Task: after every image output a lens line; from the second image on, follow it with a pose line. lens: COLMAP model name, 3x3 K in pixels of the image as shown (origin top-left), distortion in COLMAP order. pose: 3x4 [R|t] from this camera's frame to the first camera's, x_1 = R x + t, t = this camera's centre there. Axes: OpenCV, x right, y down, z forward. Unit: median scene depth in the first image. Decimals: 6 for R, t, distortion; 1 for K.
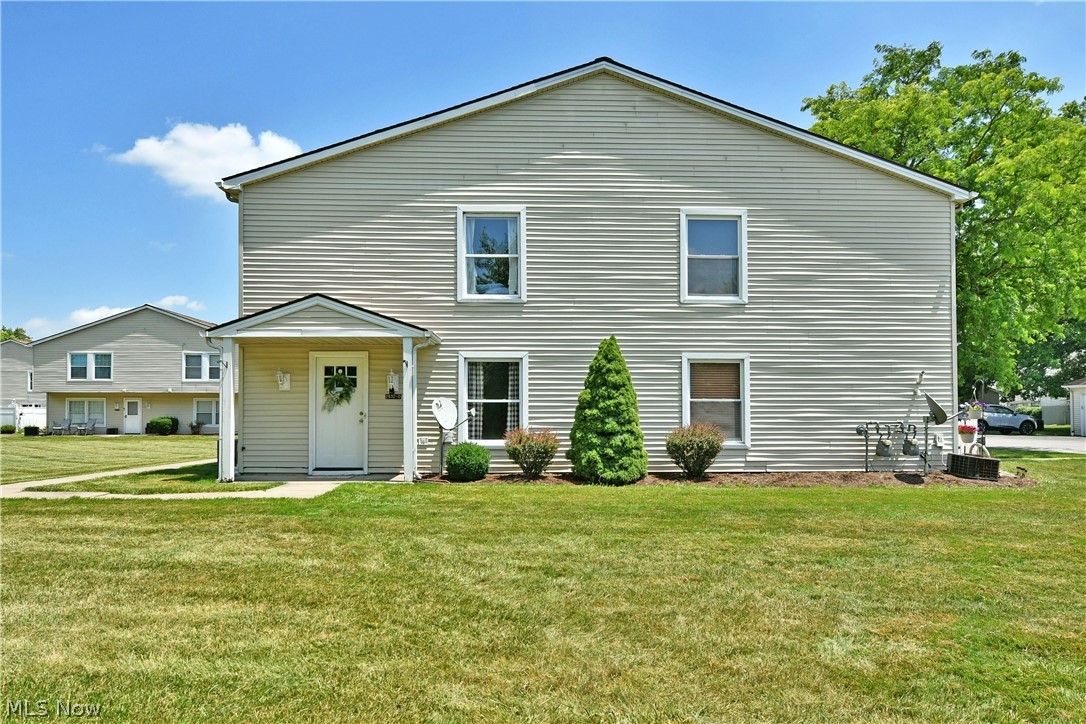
lens RADIAL K [[713.7, 0, 540.5], [0, 713.7, 388.0], [0, 0, 1]] dist [-0.012066, 0.001394]
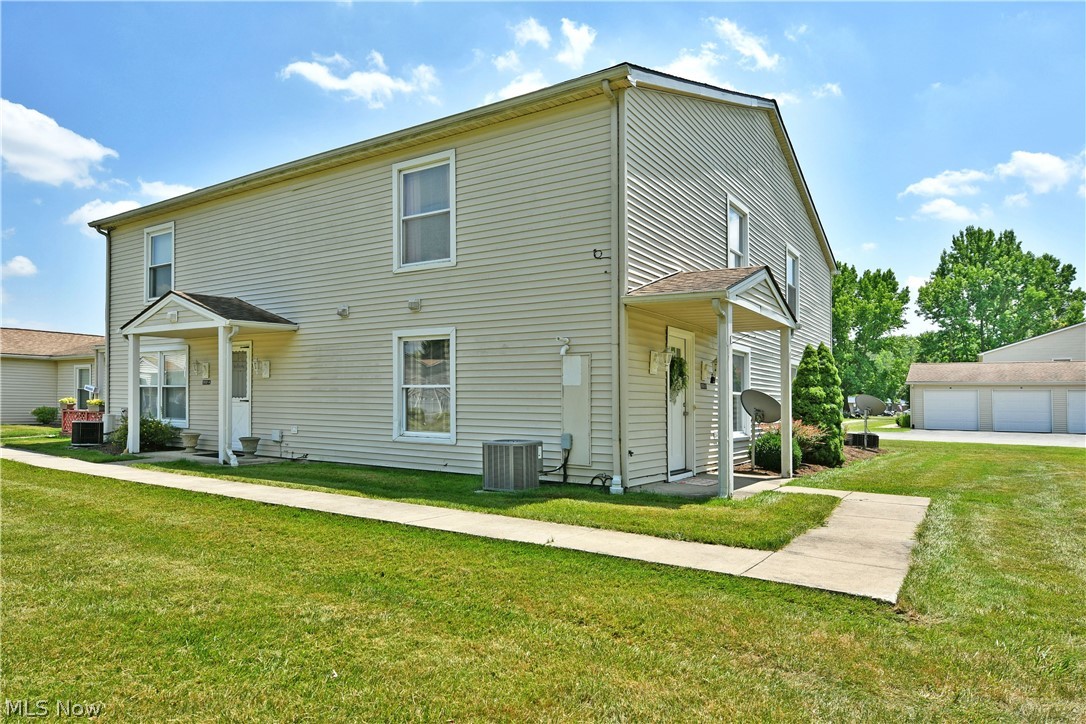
lens RADIAL K [[675.8, 0, 535.8], [0, 675.8, 360.1], [0, 0, 1]] dist [-0.001293, -0.005830]
pose [[0.560492, 0.062822, 0.825774, -1.024600], [-0.048516, 0.997897, -0.042987, 0.026131], [-0.826738, -0.015970, 0.562361, 0.697859]]
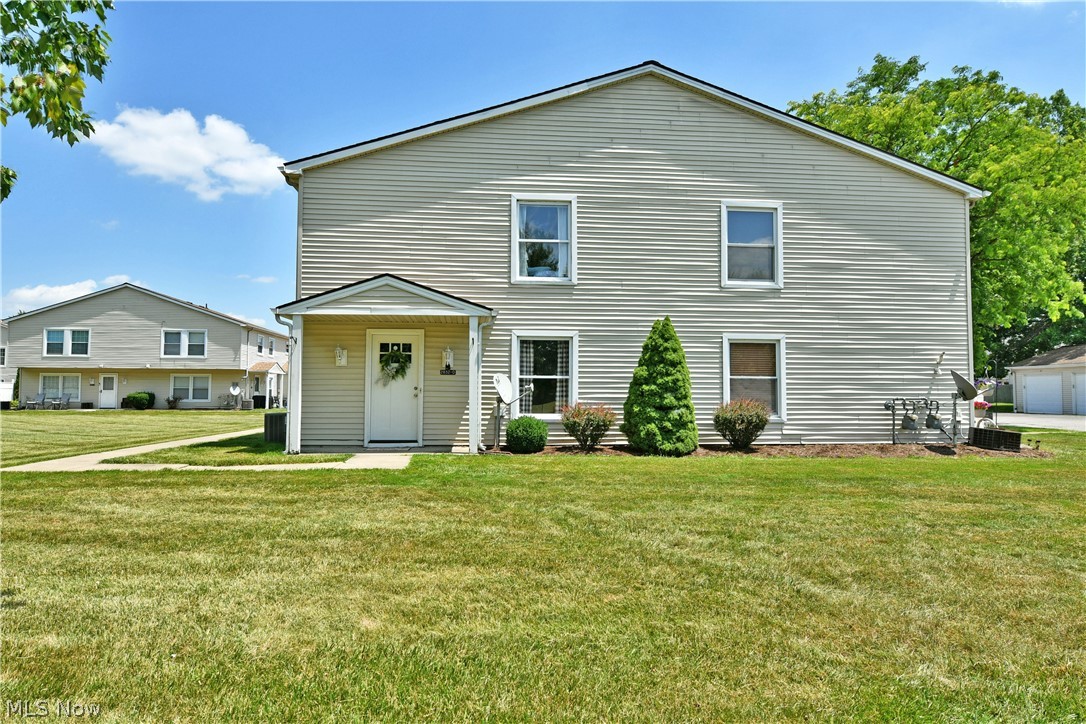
lens RADIAL K [[670.5, 0, 537.2], [0, 670.5, 346.3], [0, 0, 1]] dist [-0.013058, -0.003668]
pose [[0.998487, 0.008295, 0.054355, -0.136917], [-0.006642, 0.999512, -0.030528, 0.003020], [-0.054582, 0.030121, 0.998055, 0.004629]]
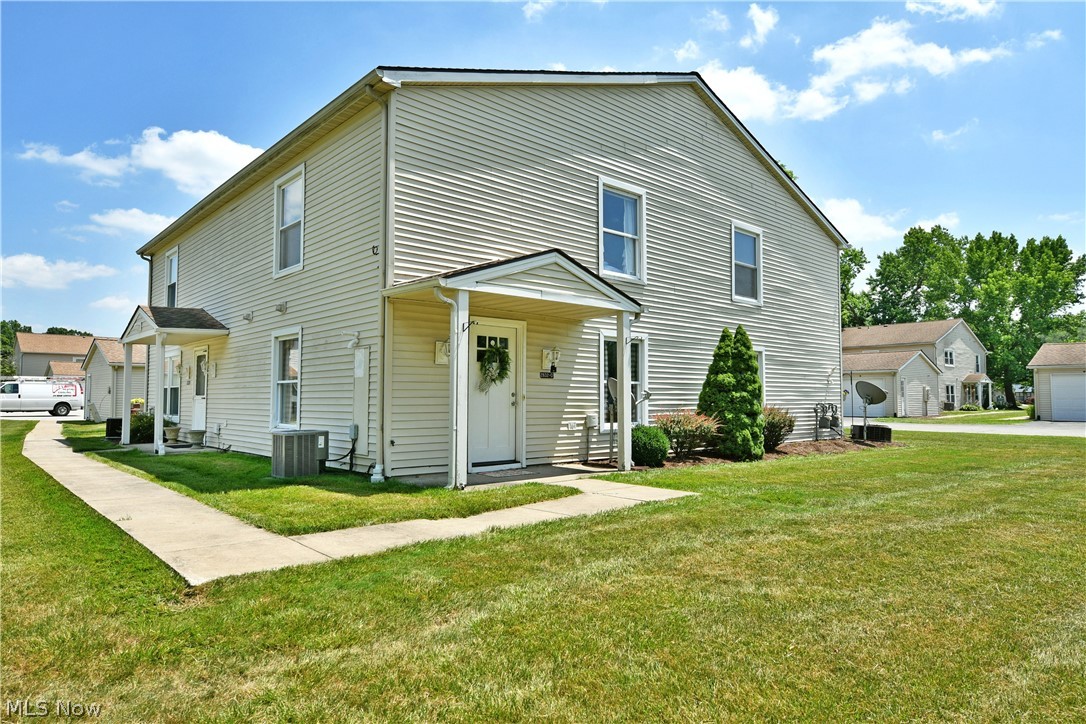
lens RADIAL K [[670.5, 0, 537.2], [0, 670.5, 346.3], [0, 0, 1]] dist [-0.013058, -0.003668]
pose [[0.752562, 0.052652, 0.656413, -0.754712], [-0.027416, 0.998439, -0.048655, 0.016624], [-0.657951, 0.018620, 0.752831, 0.389900]]
